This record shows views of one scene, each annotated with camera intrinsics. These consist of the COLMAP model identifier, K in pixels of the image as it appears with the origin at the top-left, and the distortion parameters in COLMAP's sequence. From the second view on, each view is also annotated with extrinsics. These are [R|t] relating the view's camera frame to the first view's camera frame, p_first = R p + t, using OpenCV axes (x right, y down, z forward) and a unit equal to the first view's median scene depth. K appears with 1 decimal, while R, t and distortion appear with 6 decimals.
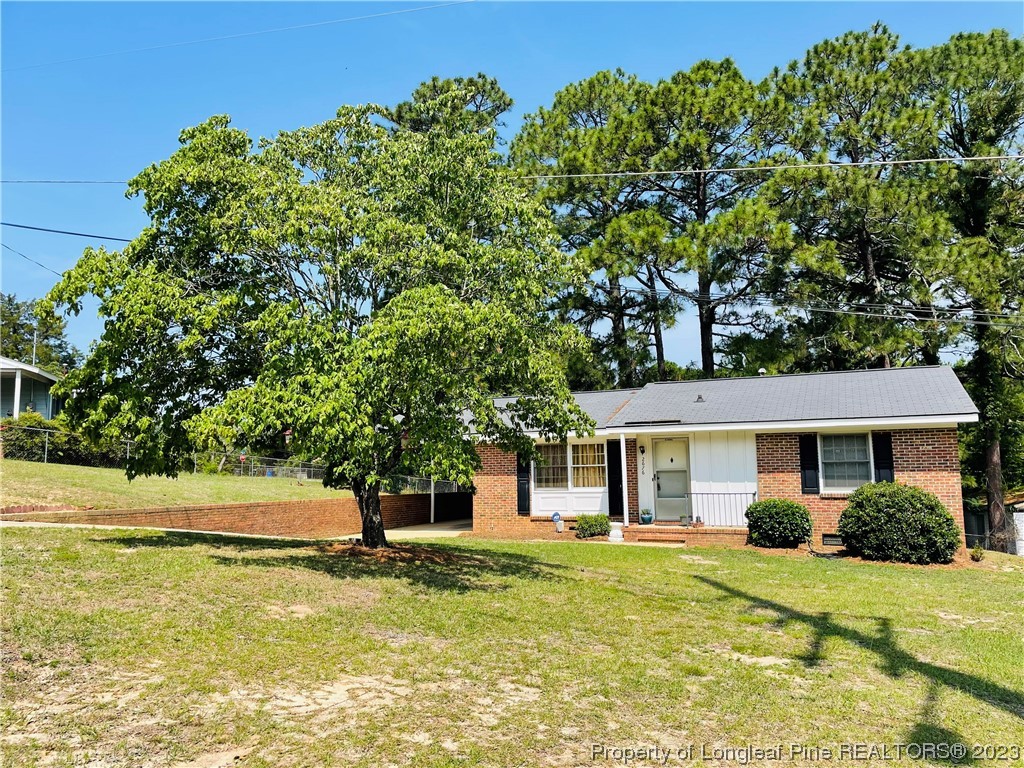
lens RADIAL K [[764.8, 0, 508.0], [0, 764.8, 383.8], [0, 0, 1]] dist [0.042559, -0.047366]
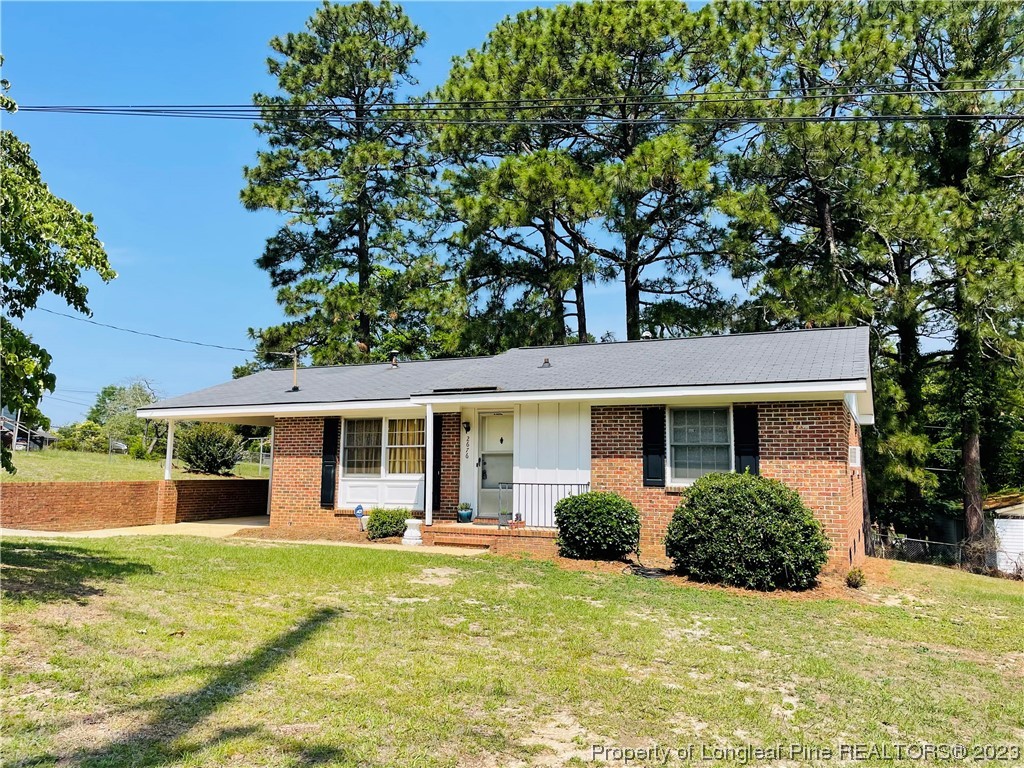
lens RADIAL K [[764.8, 0, 511.0], [0, 764.8, 378.8], [0, 0, 1]] dist [0.042559, -0.047366]
pose [[0.999439, 0.020069, -0.026823, 0.253763], [-0.019990, 0.999795, 0.003222, 0.036076], [0.026882, -0.002684, 0.999635, 0.236932]]
